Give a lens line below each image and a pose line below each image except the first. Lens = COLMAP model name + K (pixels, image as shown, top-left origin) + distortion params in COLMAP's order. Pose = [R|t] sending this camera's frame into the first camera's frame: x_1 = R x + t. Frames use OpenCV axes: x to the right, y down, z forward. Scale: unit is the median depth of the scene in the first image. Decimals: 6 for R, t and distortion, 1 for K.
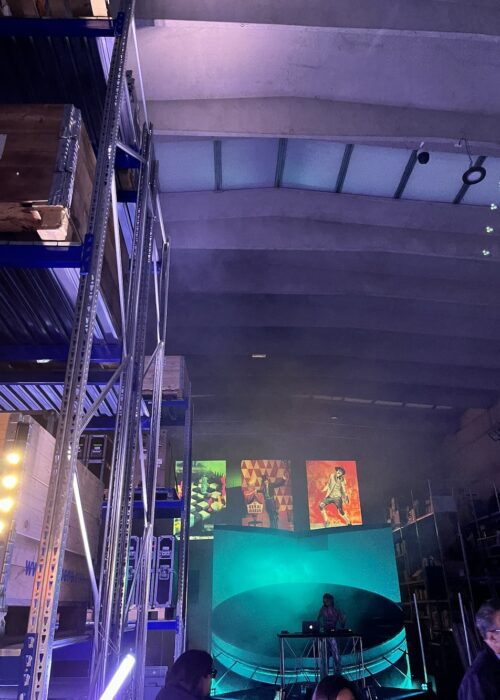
lens RADIAL K [[524.2, 0, 250.0], [0, 524.2, 350.0], [0, 0, 1]] dist [0.003023, -0.003269]
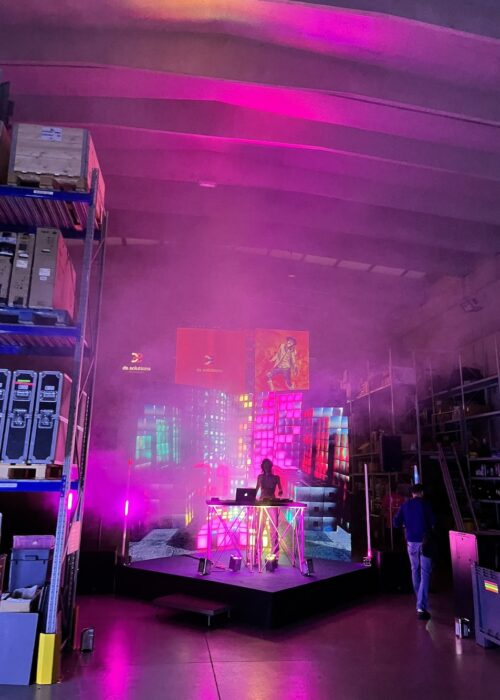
lens RADIAL K [[523.8, 0, 236.9], [0, 523.8, 351.1], [0, 0, 1]] dist [0.009764, -0.040564]
pose [[0.996214, 0.054510, 0.067726, 0.014708], [-0.068162, 0.973279, 0.219274, 0.053676], [-0.053963, -0.223061, 0.973310, 0.104606]]
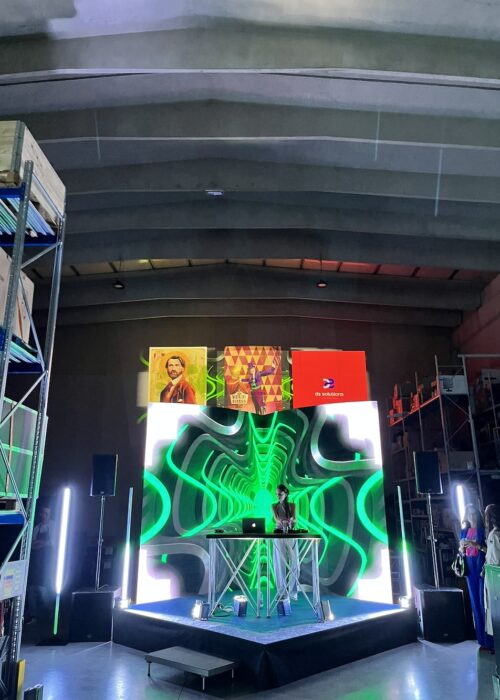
lens RADIAL K [[523.8, 0, 236.9], [0, 523.8, 351.1], [0, 0, 1]] dist [0.009764, -0.040564]
pose [[0.997922, -0.003741, -0.064326, 0.064487], [0.014684, 0.985246, 0.170514, 0.072446], [0.062739, -0.171104, 0.983253, 0.142601]]
